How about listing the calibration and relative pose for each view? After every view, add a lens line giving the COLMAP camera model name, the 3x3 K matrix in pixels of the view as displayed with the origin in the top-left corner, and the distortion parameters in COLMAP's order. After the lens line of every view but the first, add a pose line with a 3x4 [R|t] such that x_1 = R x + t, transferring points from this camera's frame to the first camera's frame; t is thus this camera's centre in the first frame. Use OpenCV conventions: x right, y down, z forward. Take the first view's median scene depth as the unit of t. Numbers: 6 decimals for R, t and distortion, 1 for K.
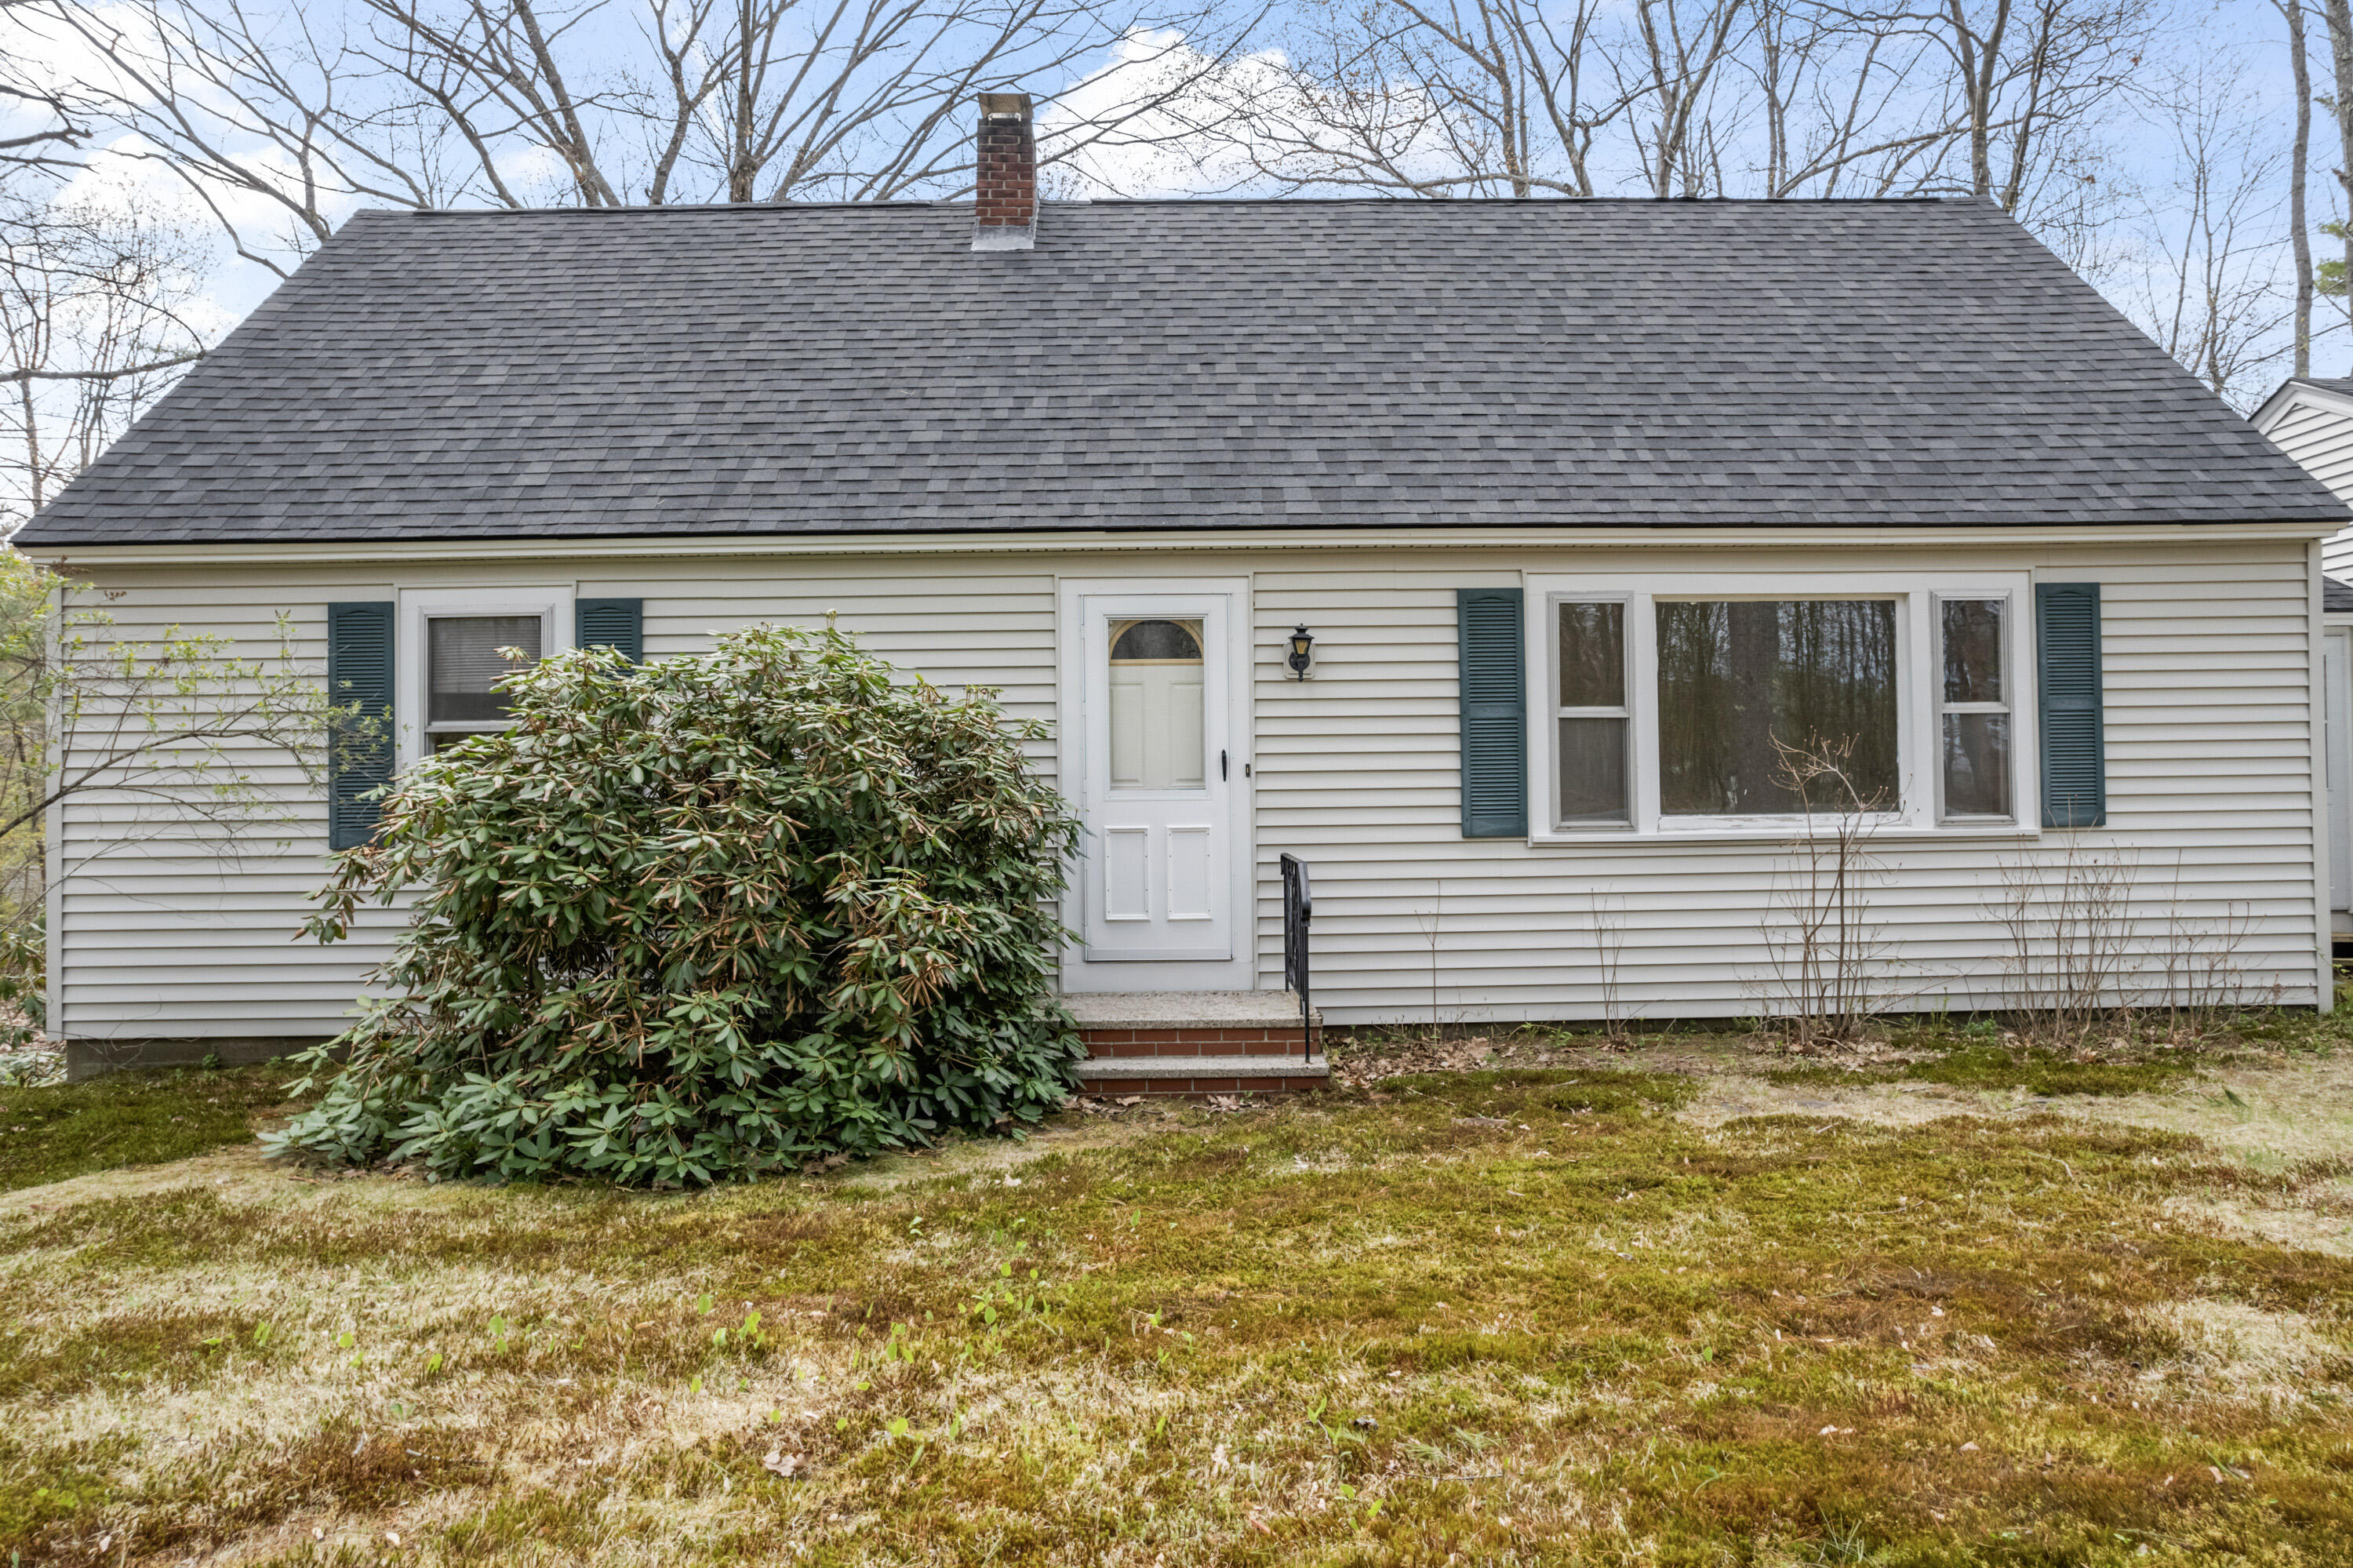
lens RADIAL K [[1505.3, 0, 1173.8], [0, 1505.3, 794.2], [0, 0, 1]] dist [-0.028072, -0.002671]
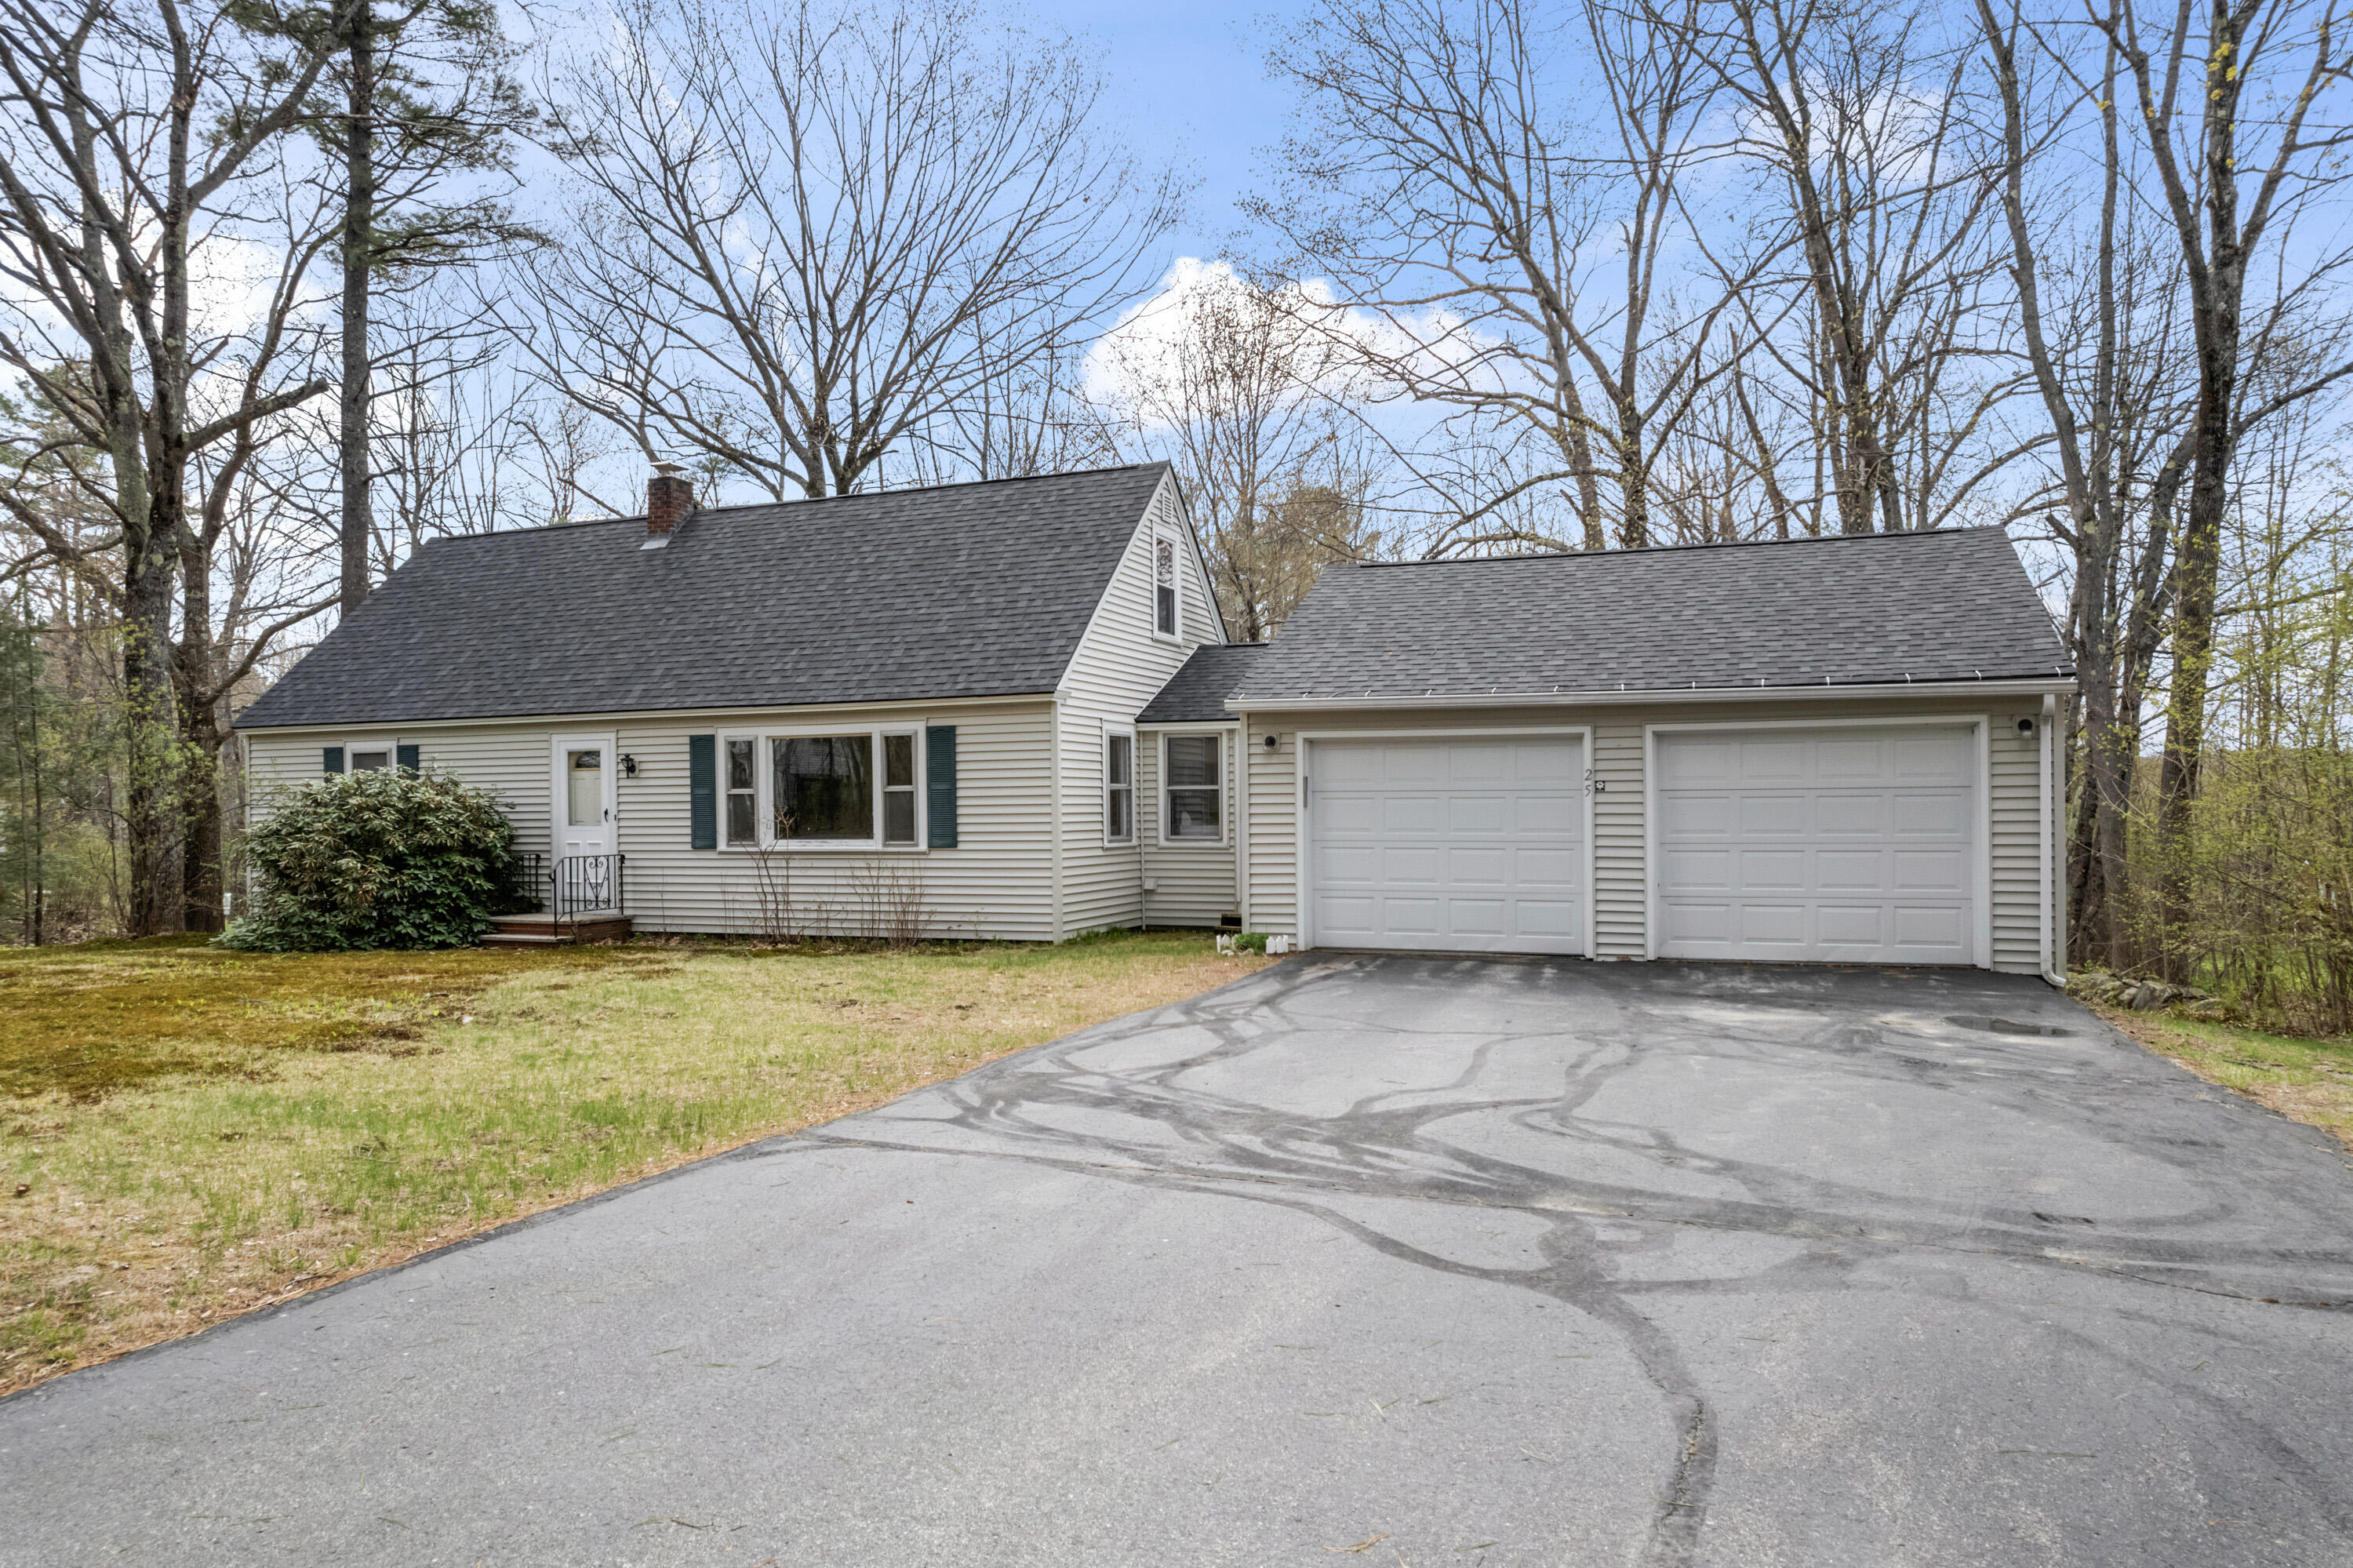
lens RADIAL K [[1505.3, 0, 1180.0], [0, 1505.3, 784.9], [0, 0, 1]] dist [-0.028072, -0.002671]
pose [[0.926649, -0.002463, -0.375921, 1.663606], [0.009738, 0.999800, 0.017455, -0.095379], [0.375803, -0.019836, 0.926487, -0.756122]]
